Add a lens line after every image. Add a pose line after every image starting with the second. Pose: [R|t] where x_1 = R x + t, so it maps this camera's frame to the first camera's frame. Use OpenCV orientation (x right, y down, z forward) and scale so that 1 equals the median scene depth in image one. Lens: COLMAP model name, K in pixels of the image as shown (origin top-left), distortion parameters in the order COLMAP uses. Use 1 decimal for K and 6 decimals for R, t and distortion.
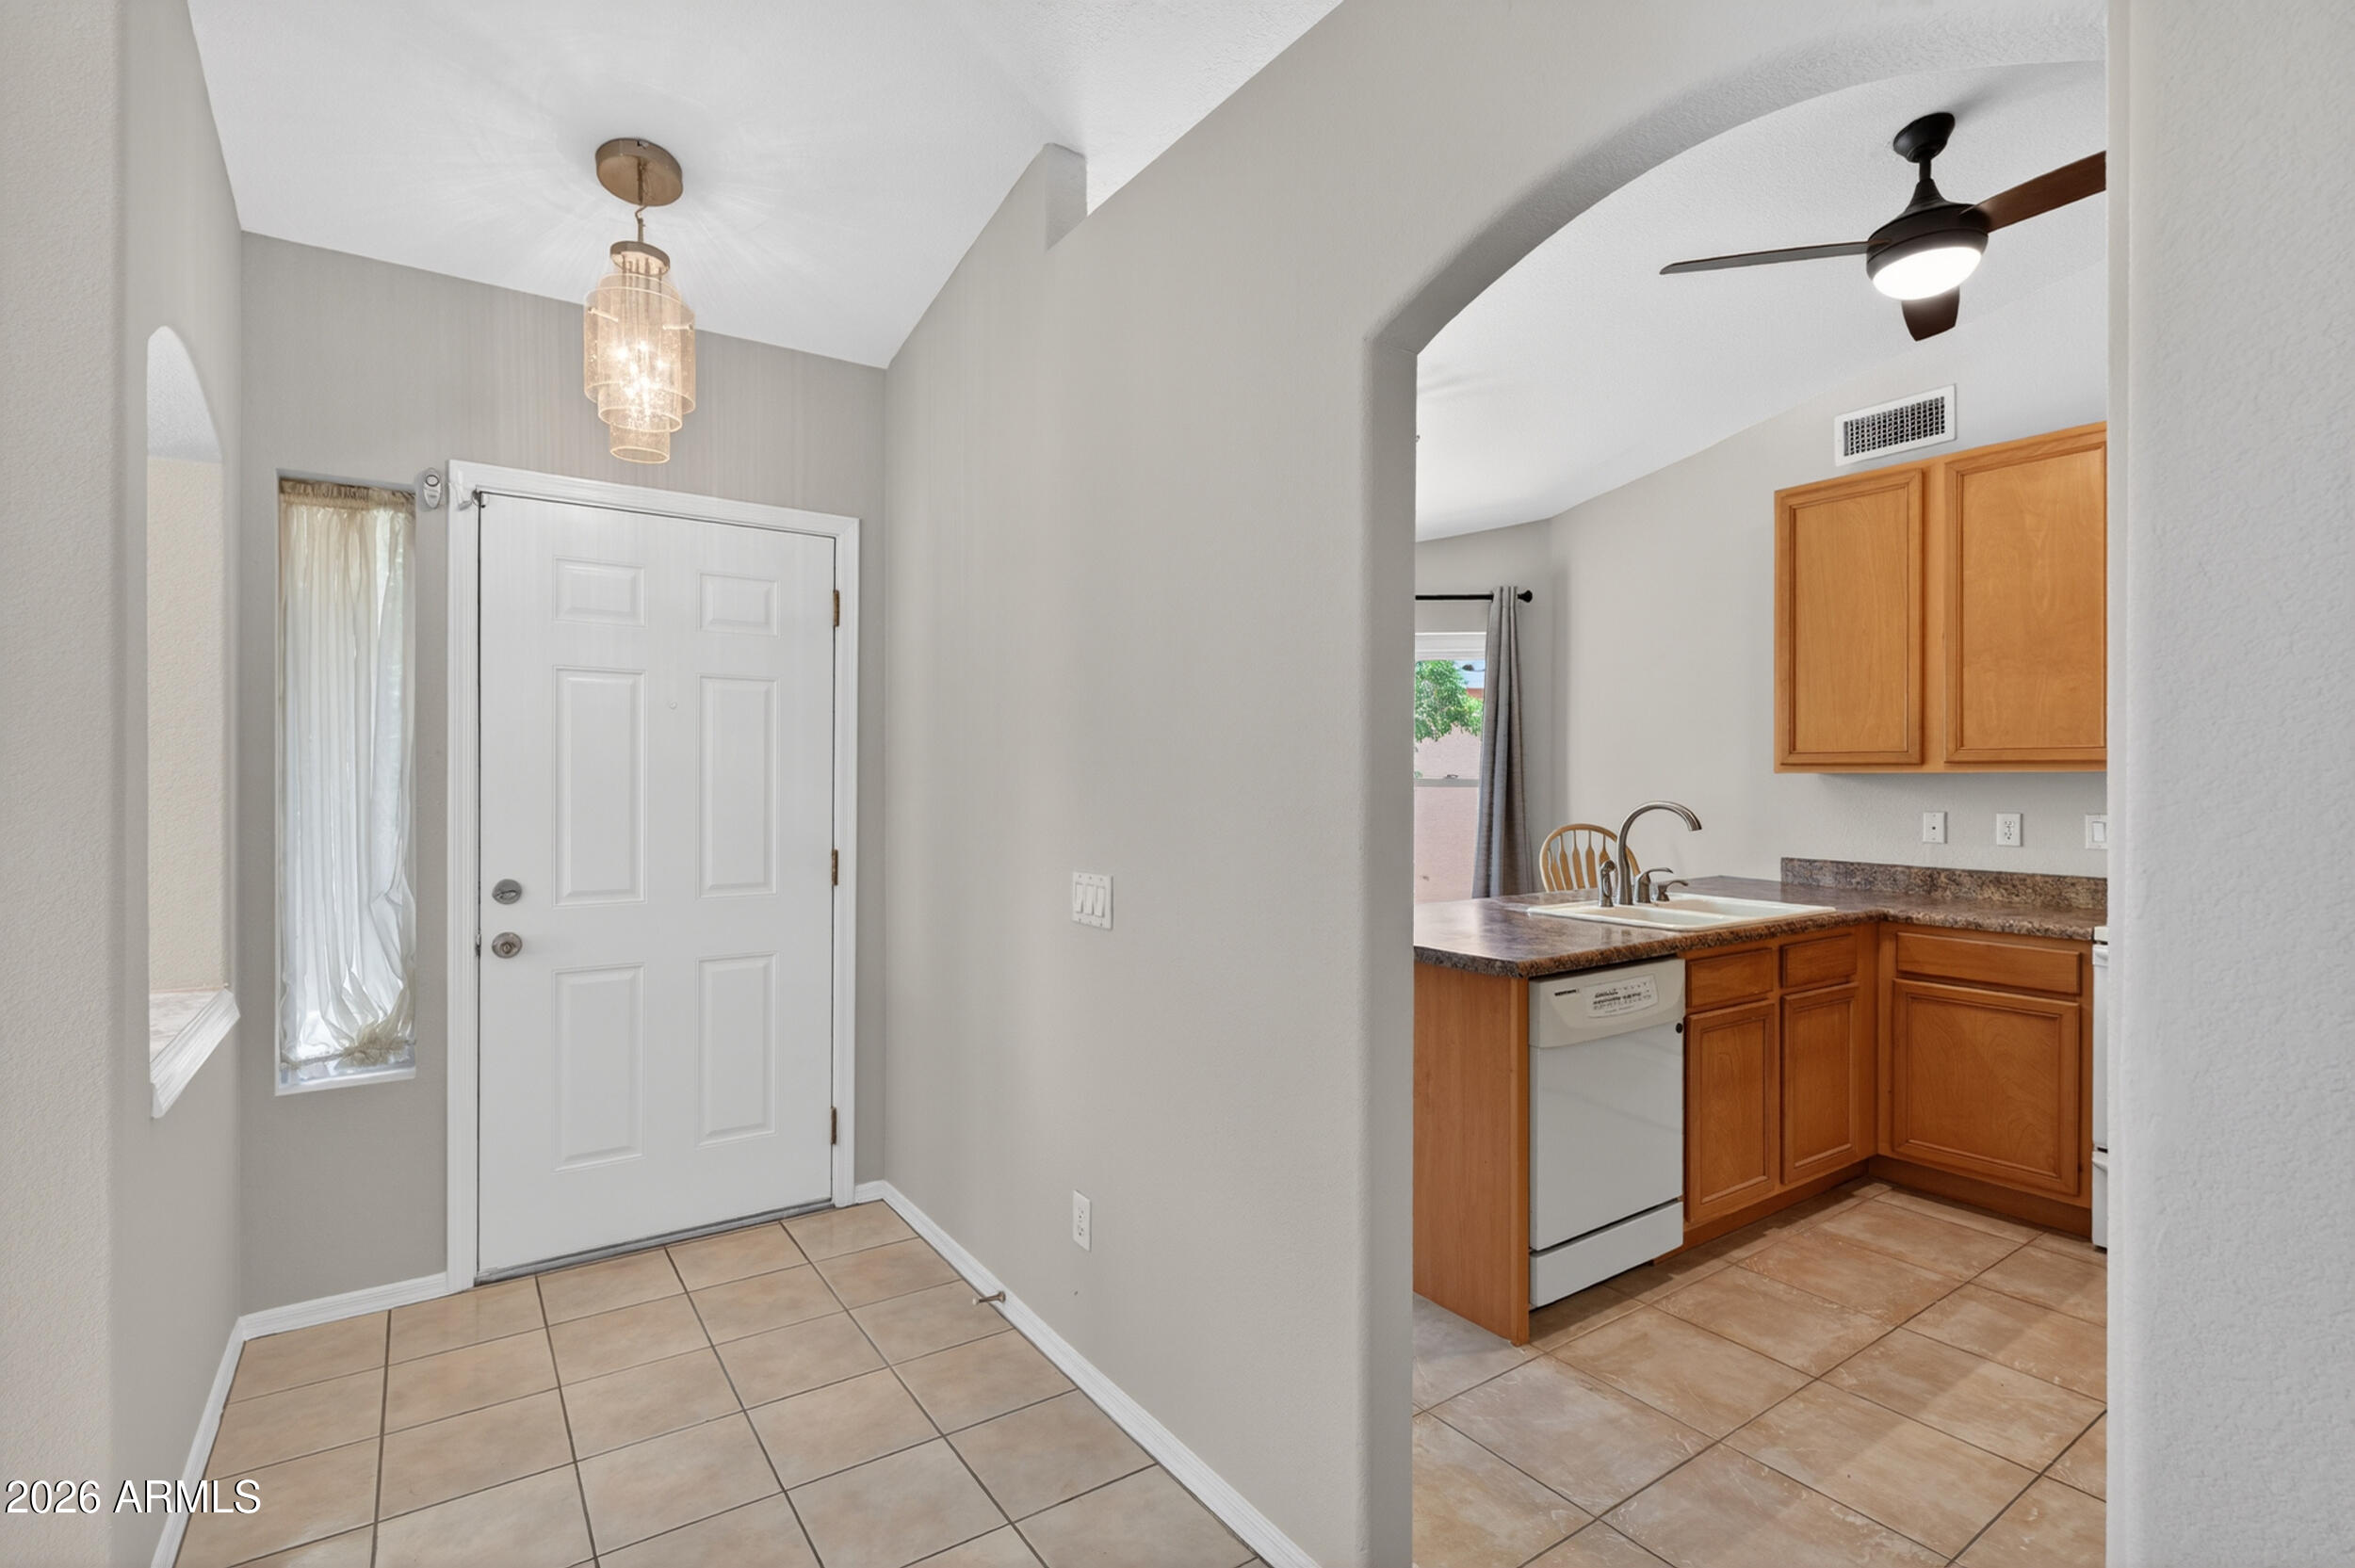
lens RADIAL K [[1087.1, 0, 1183.2], [0, 1087.1, 782.0], [0, 0, 1]] dist [0.011500, -0.000354]
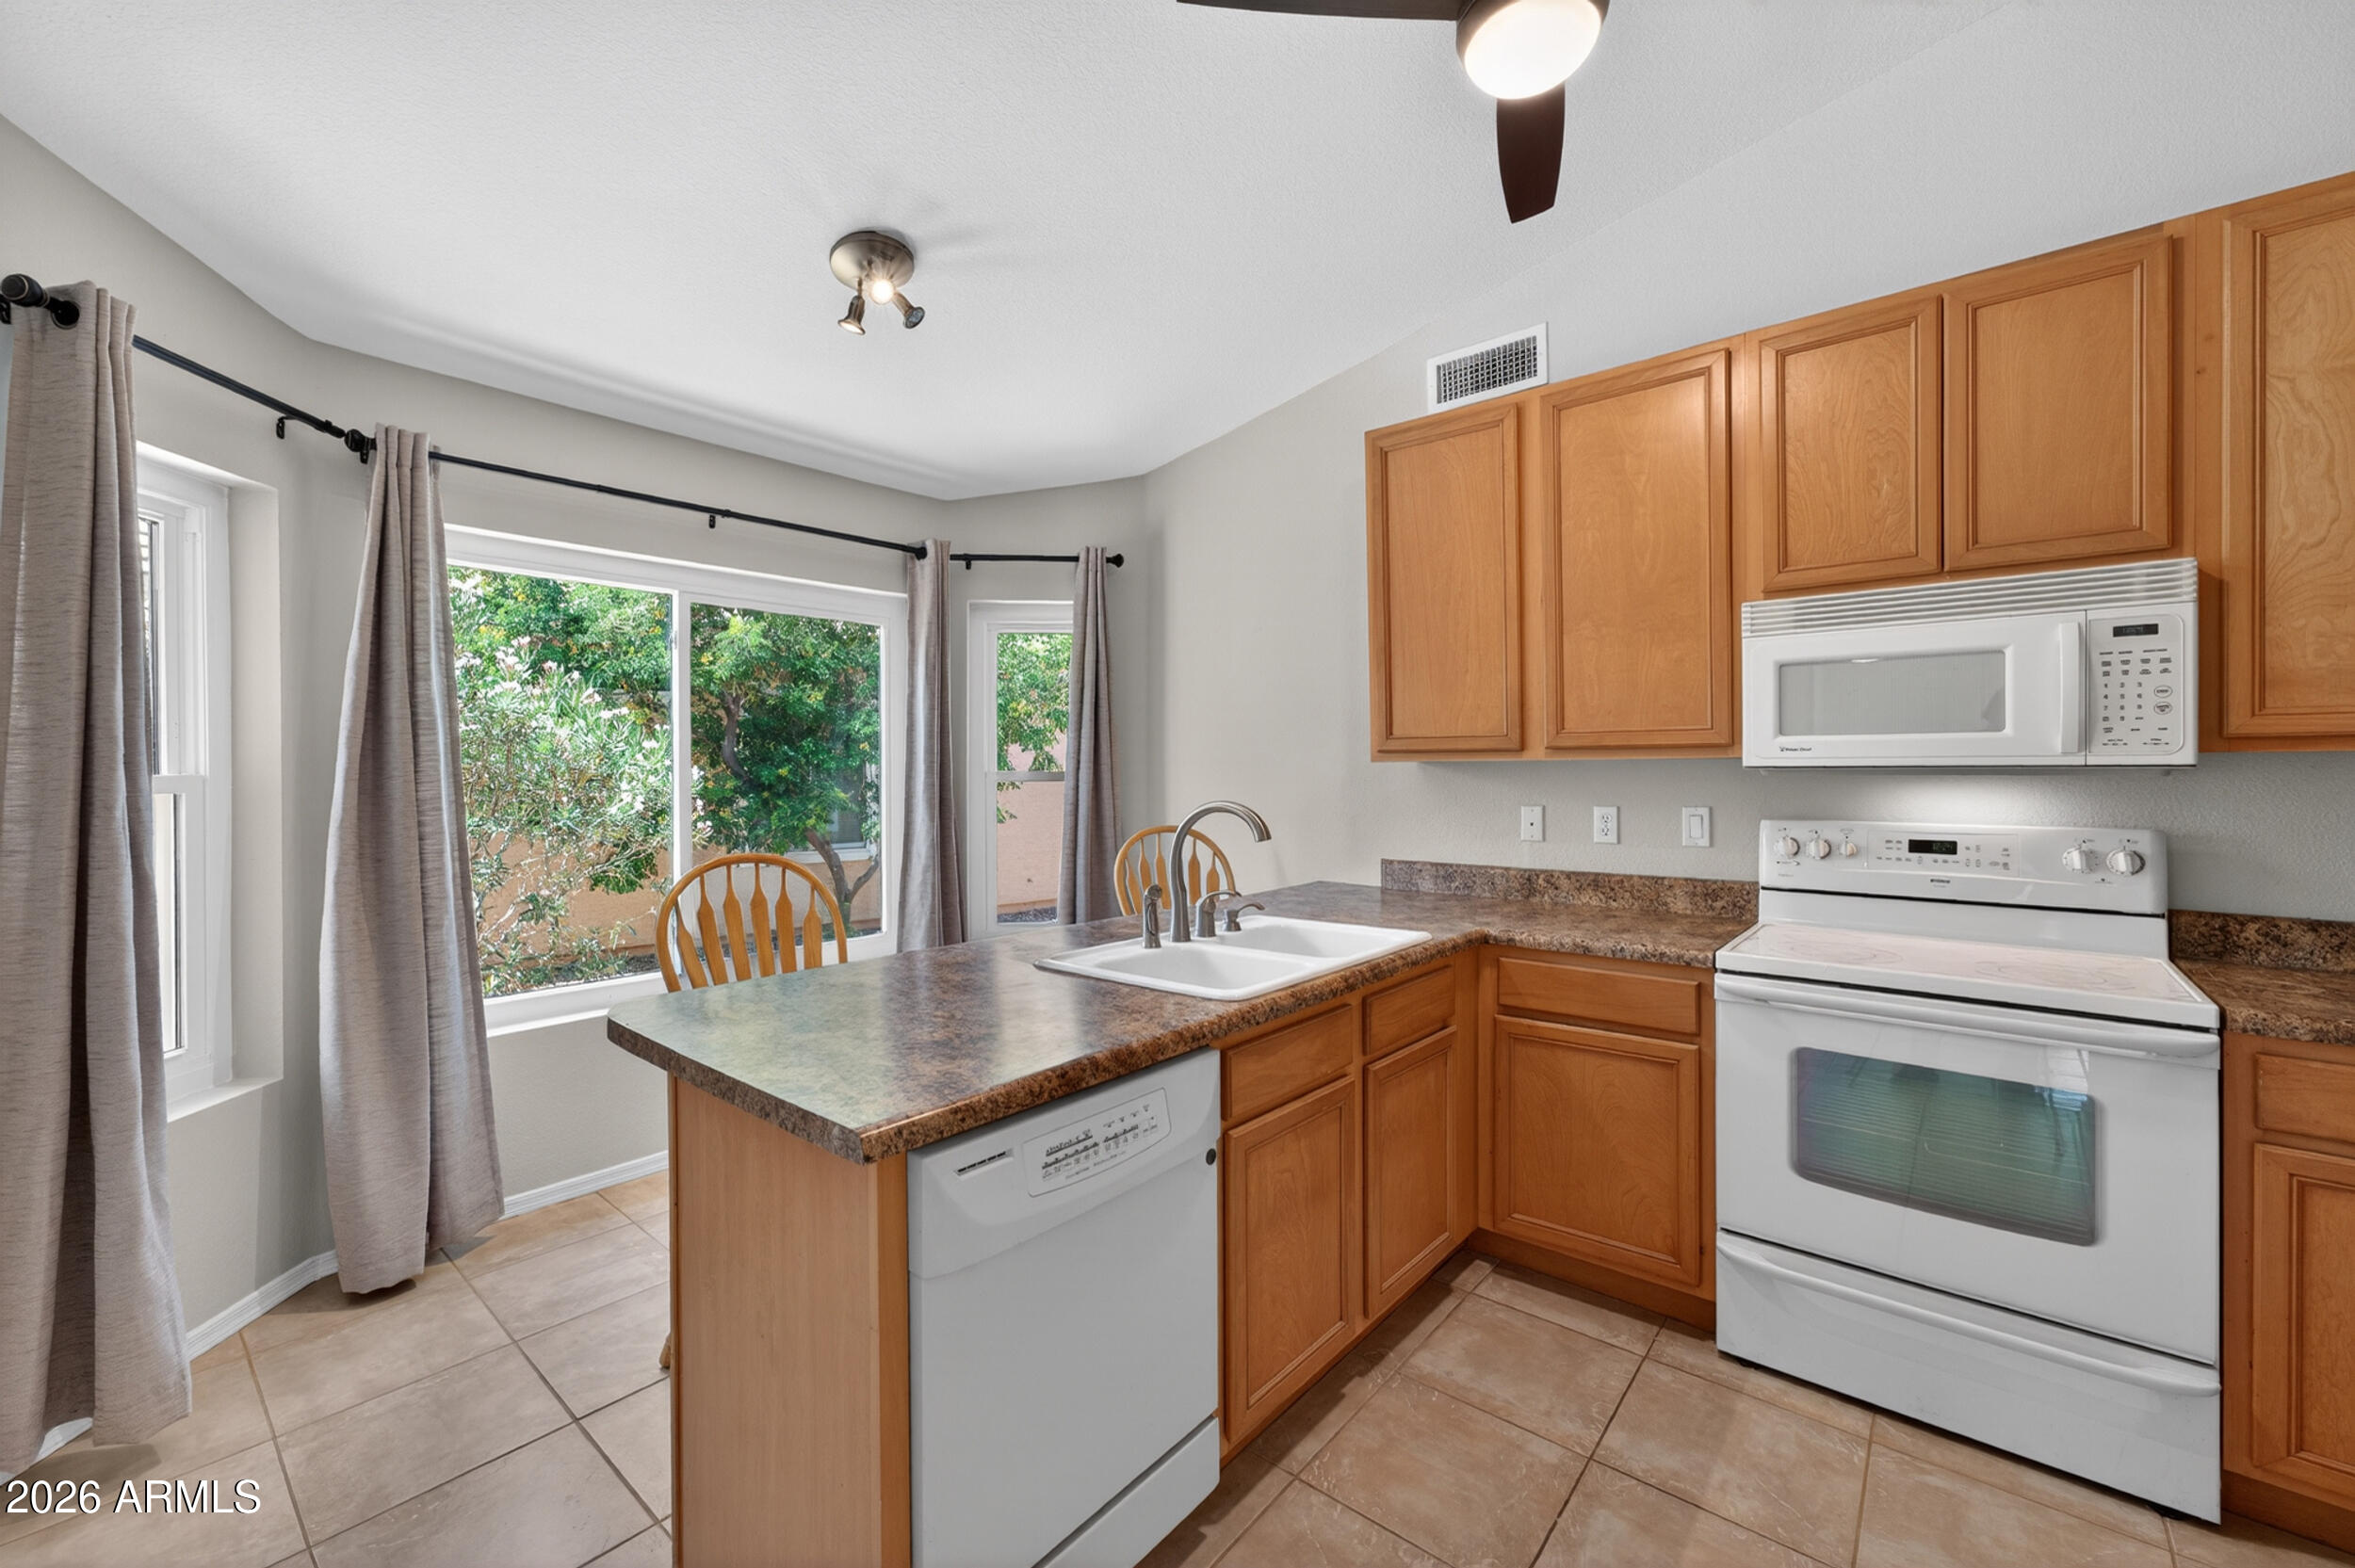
lens RADIAL K [[959.1, 0, 1169.1], [0, 959.1, 773.9], [0, 0, 1]] dist [-0.020748, 0.004231]
pose [[0.967195, -0.009594, 0.253855, 0.212992], [0.009637, 0.999953, 0.001076, -0.001889], [-0.253853, 0.001405, 0.967242, 0.335868]]
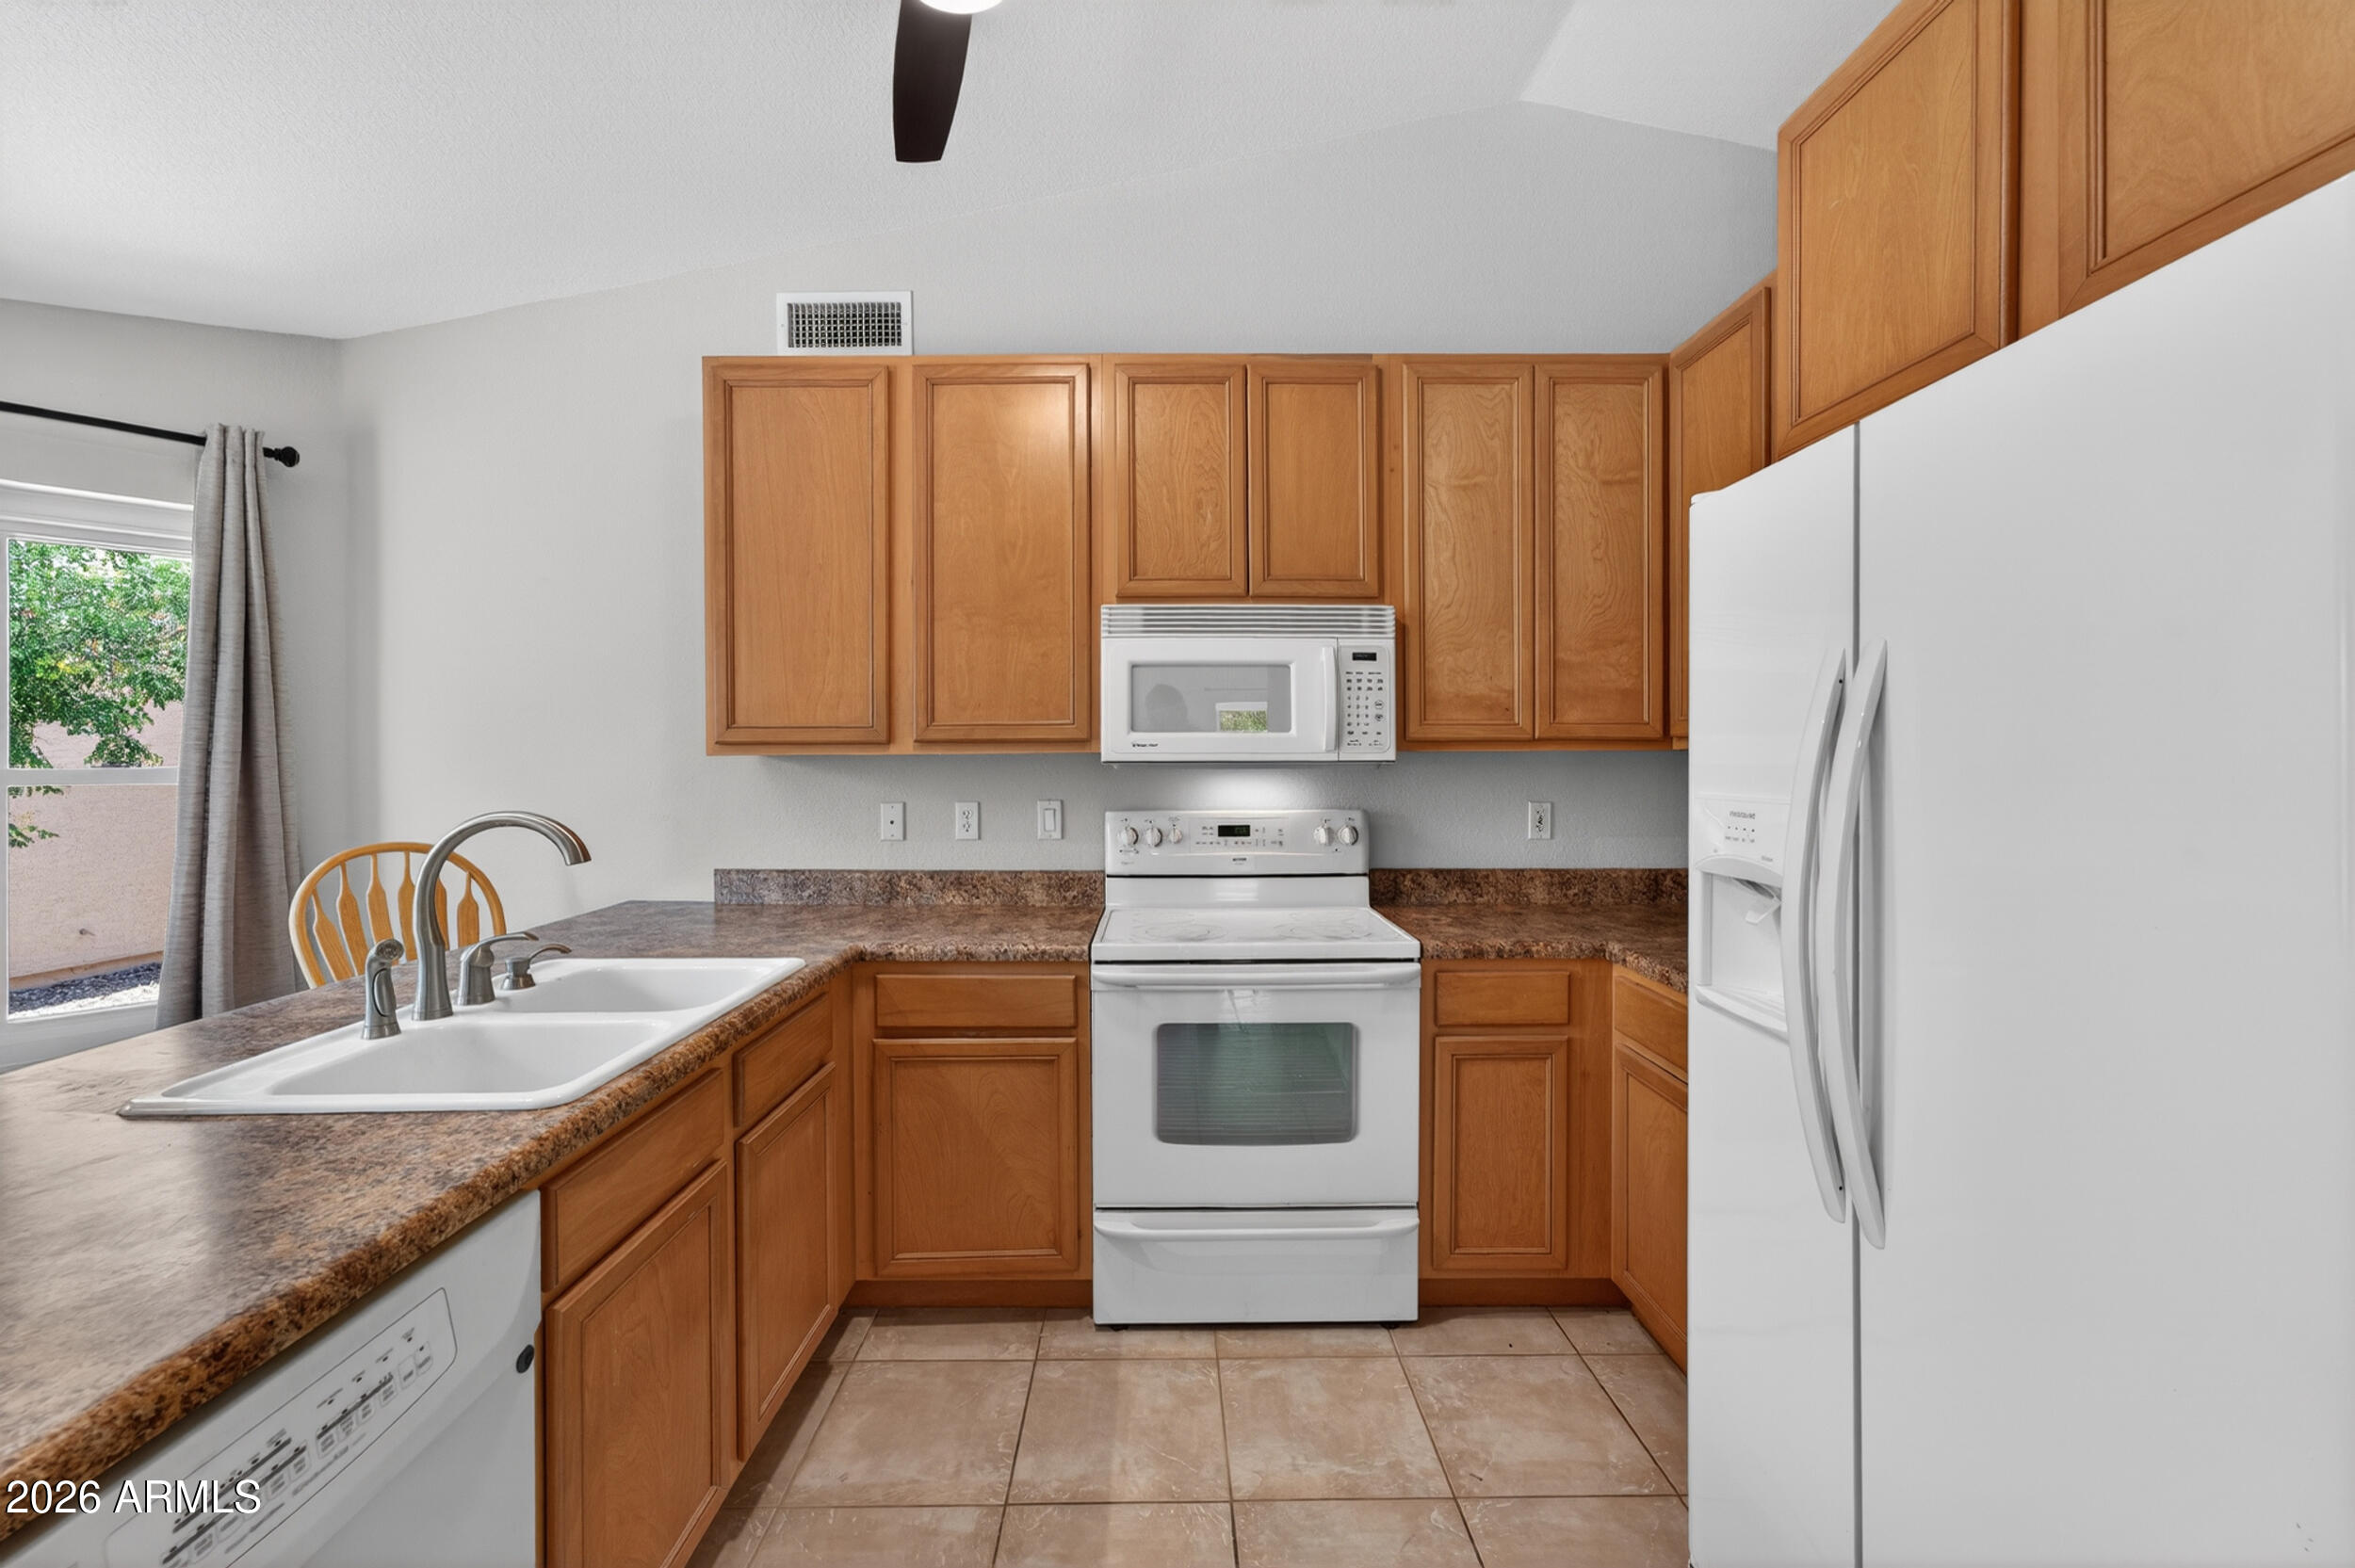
lens RADIAL K [[959.1, 0, 1182.1], [0, 959.1, 765.7], [0, 0, 1]] dist [-0.020748, 0.004231]
pose [[0.559012, -0.010293, 0.829096, 0.215494], [0.009059, 0.999939, 0.006306, -0.003141], [-0.829110, 0.003985, 0.559071, 0.425187]]
